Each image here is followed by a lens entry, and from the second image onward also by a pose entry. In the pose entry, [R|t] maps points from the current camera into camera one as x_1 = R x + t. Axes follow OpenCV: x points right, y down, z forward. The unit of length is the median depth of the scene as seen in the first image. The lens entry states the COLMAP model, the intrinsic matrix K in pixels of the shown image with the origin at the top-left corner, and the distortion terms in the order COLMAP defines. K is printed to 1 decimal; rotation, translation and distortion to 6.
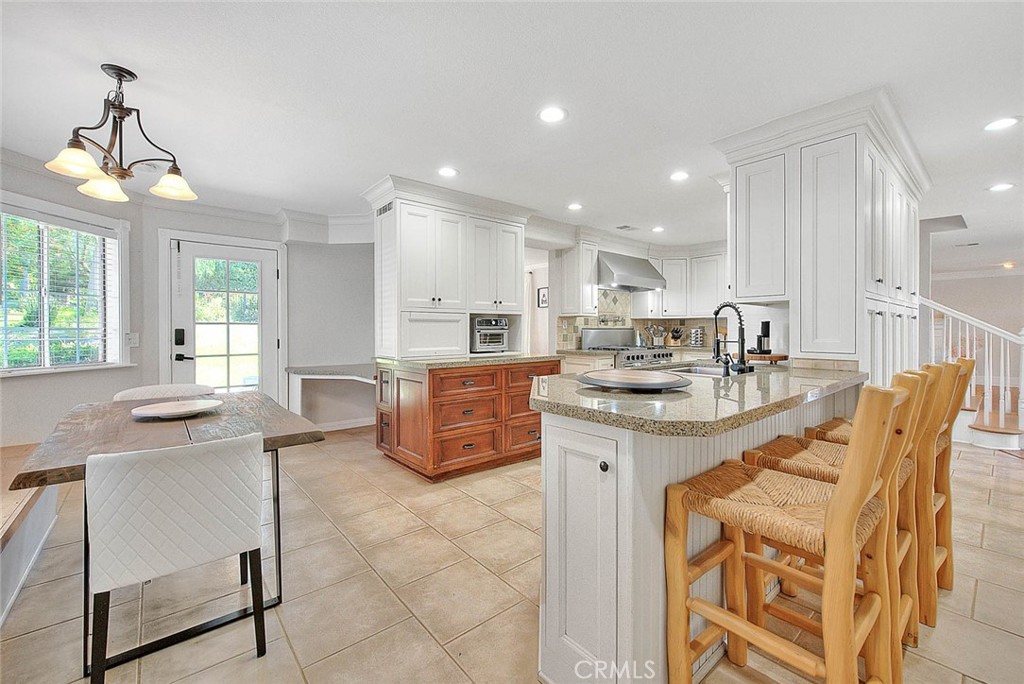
lens RADIAL K [[419.9, 0, 506.8], [0, 419.9, 341.5], [0, 0, 1]] dist [-0.001568, -0.000636]
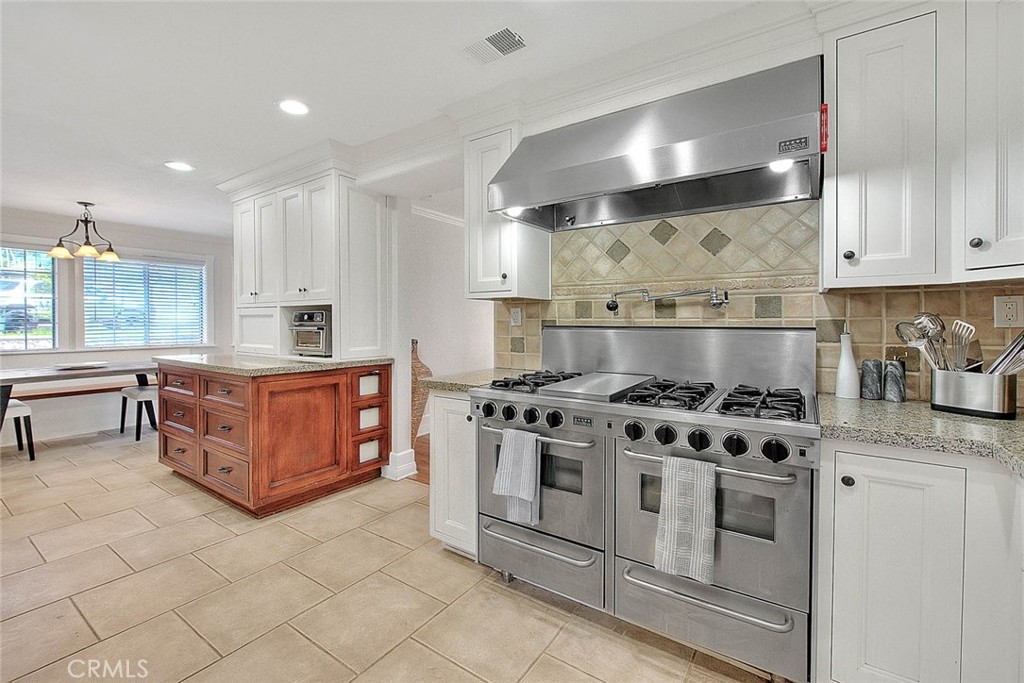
lens RADIAL K [[407.4, 0, 491.5], [0, 407.4, 325.8], [0, 0, 1]] dist [0.000707, -0.000212]
pose [[0.283905, 0.012699, -0.958768, 0.569668], [-0.028914, 0.999571, 0.004678, -0.031085], [0.958416, 0.026394, 0.284150, 0.823315]]
